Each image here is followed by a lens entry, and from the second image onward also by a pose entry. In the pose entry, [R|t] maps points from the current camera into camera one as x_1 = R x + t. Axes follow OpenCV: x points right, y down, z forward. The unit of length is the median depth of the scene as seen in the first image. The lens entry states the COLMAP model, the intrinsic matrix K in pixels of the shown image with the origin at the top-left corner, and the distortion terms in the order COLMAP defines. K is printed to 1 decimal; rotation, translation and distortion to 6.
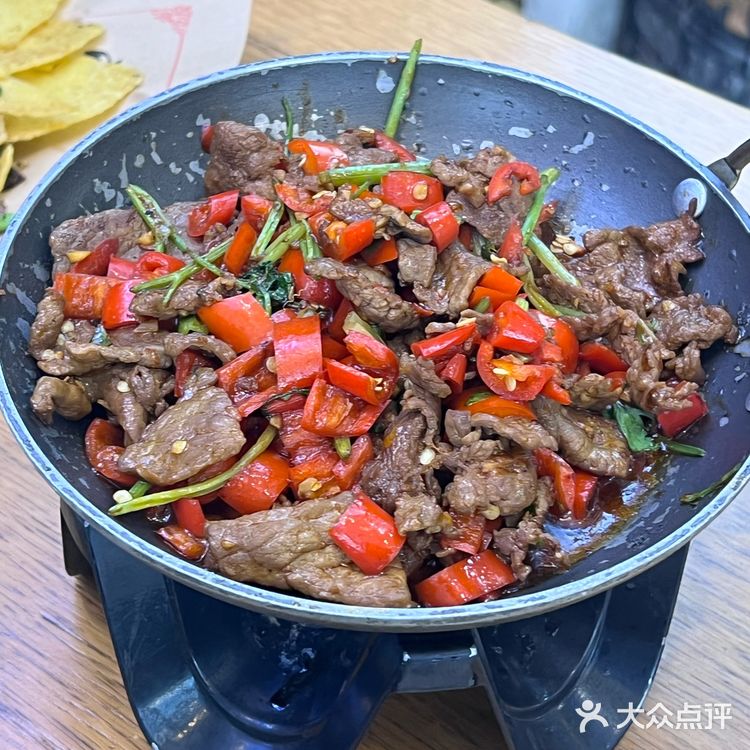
lens RADIAL K [[1756.5, 0, 375.0], [0, 1756.5, 375.0], [0, 0, 1]] dist [0.058792, -0.519565]
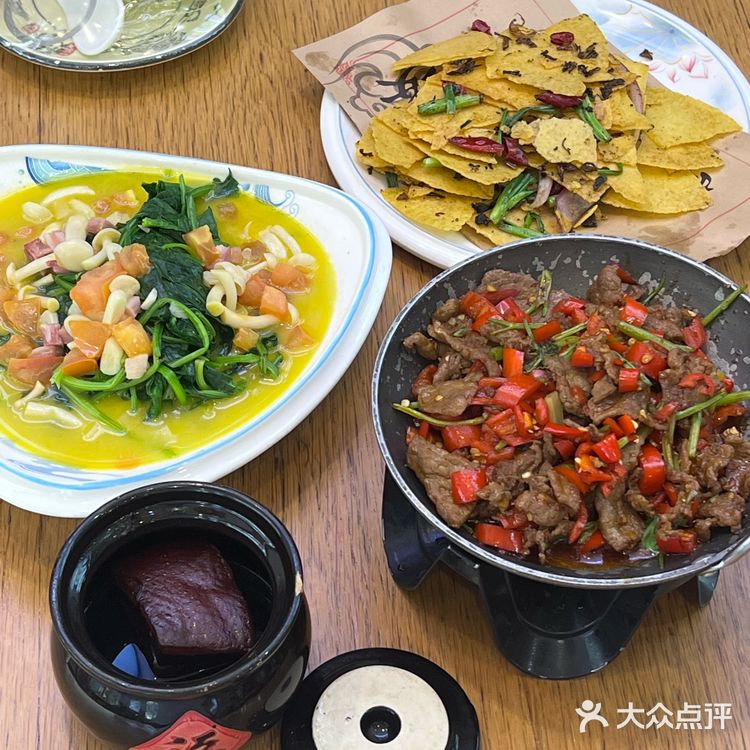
lens RADIAL K [[1756.5, 0, 375.0], [0, 1756.5, 375.0], [0, 0, 1]] dist [0.058792, -0.519565]
pose [[0.663407, 0.551480, -0.505729, 0.813468], [-0.494818, 0.830326, 0.256348, -0.444839], [0.561290, 0.080181, 0.823726, -0.667973]]
